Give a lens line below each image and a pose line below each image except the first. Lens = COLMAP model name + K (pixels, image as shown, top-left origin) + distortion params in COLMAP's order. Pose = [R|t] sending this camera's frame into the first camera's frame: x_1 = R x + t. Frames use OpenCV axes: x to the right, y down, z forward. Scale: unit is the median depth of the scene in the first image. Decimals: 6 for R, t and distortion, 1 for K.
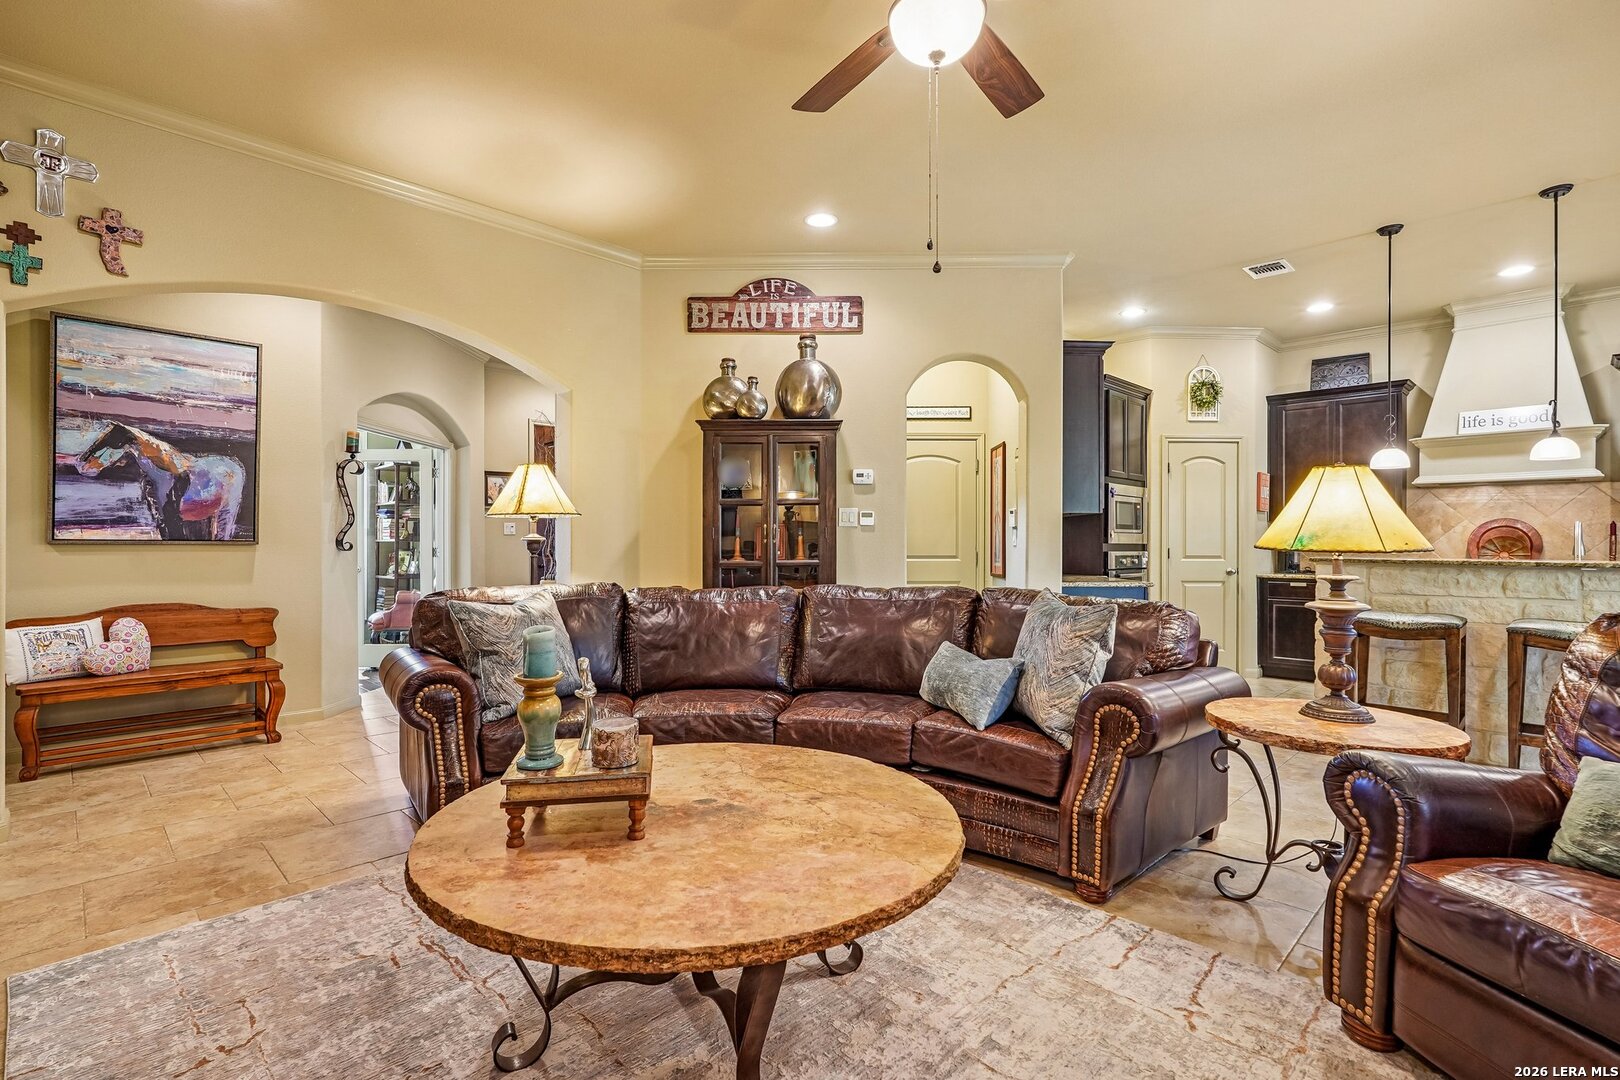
lens RADIAL K [[759.0, 0, 805.9], [0, 759.0, 542.8], [0, 0, 1]] dist [-0.010704, 0.006253]
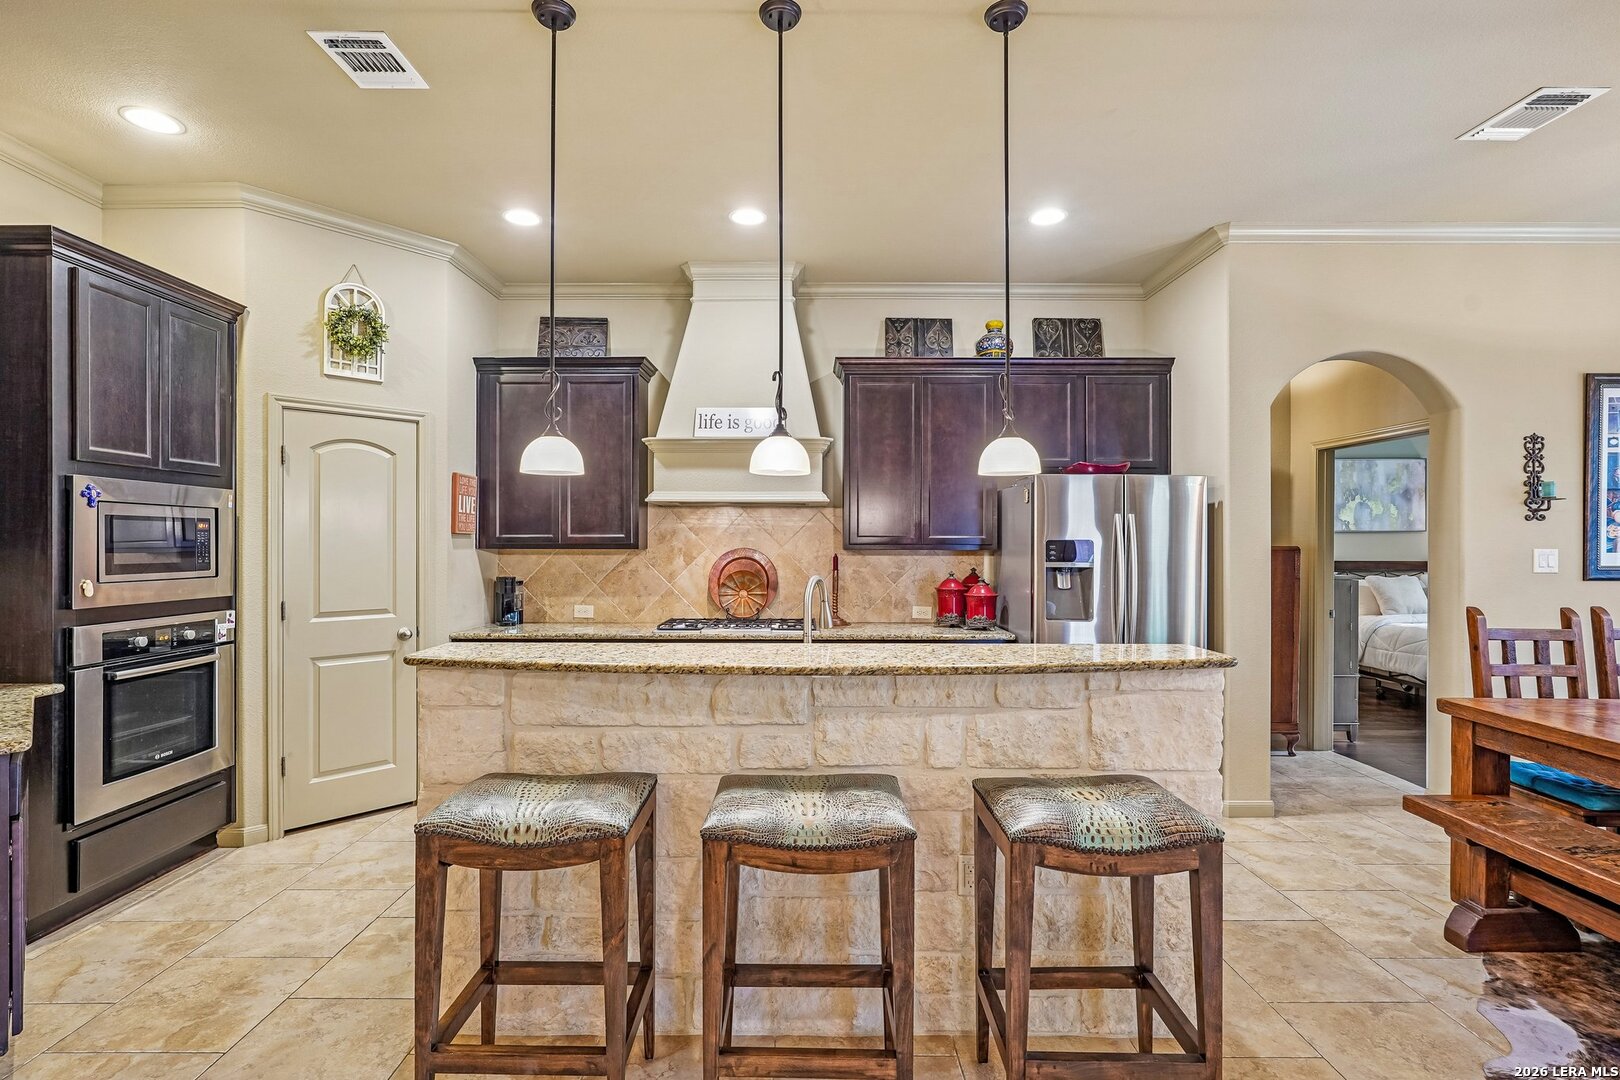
lens RADIAL K [[759.0, 0, 806.3], [0, 759.0, 538.5], [0, 0, 1]] dist [-0.010704, 0.006253]
pose [[0.699687, 0.001714, 0.714448, 0.502180], [0.000475, 0.999996, -0.002865, -0.051180], [-0.714450, 0.002344, 0.699683, 0.492665]]
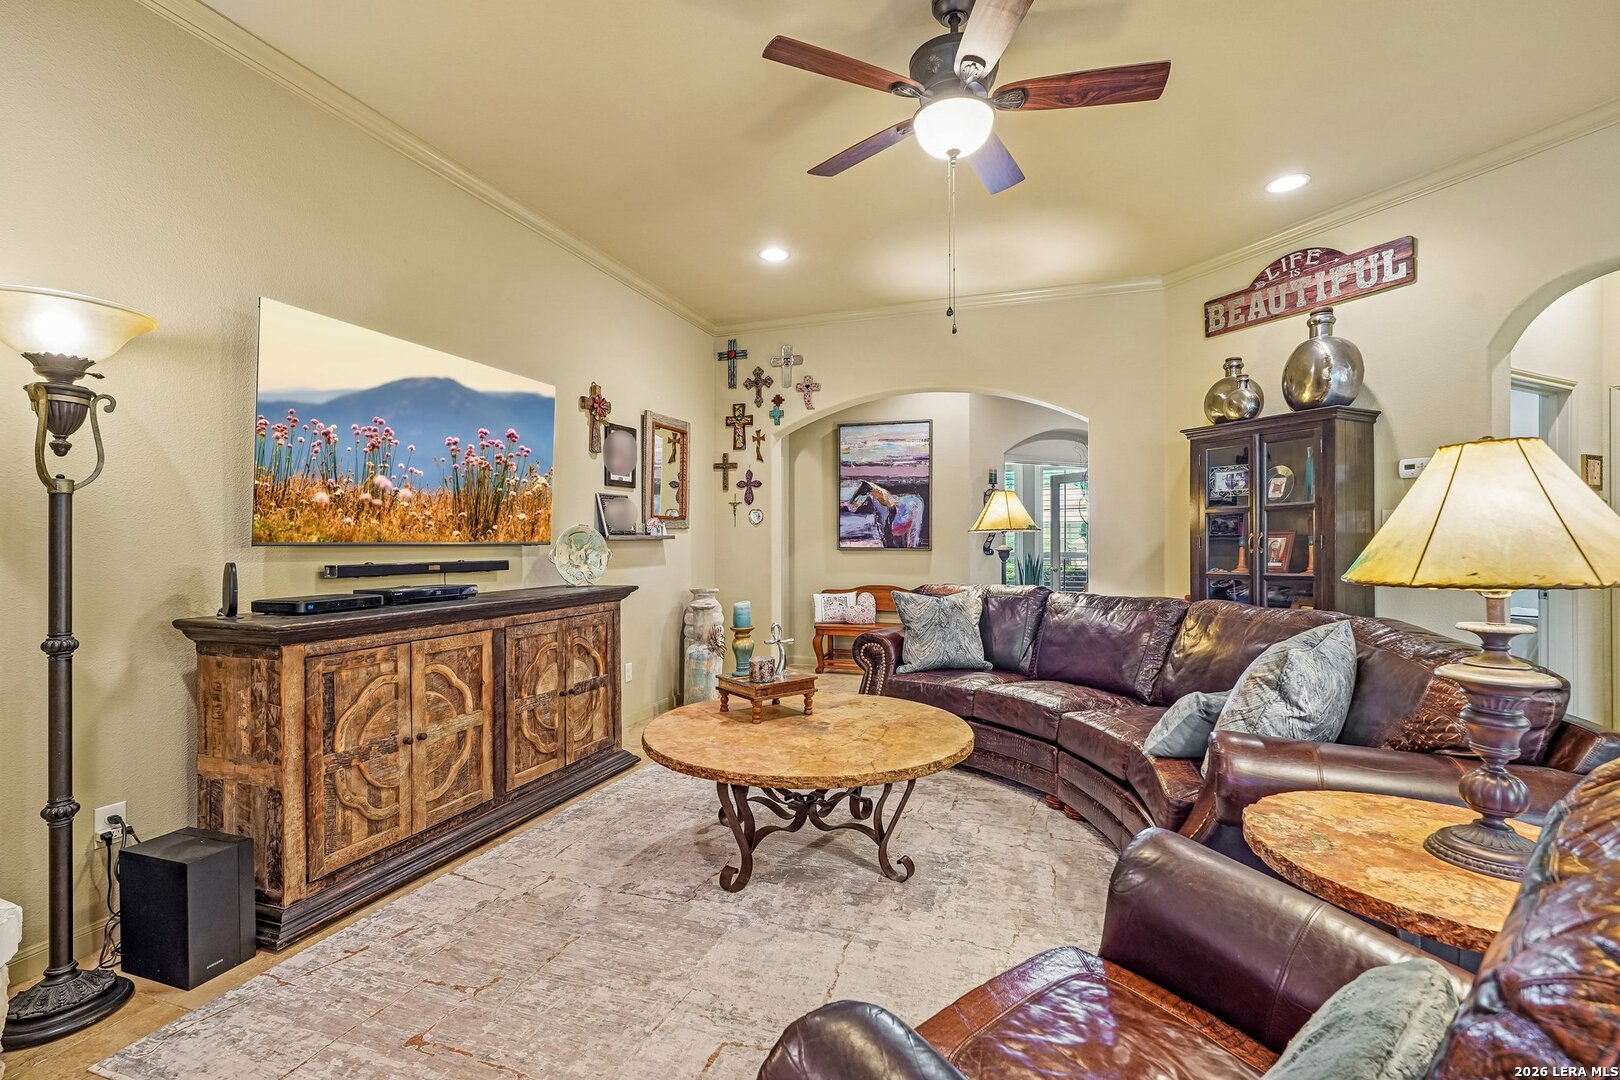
lens RADIAL K [[735.1, 0, 807.7], [0, 735.1, 538.7], [0, 0, 1]] dist [-0.013604, 0.006322]
pose [[0.436868, -0.006928, -0.899499, 0.506466], [0.000591, 0.999972, -0.007415, -0.010963], [0.899526, 0.002707, 0.436860, 0.129591]]
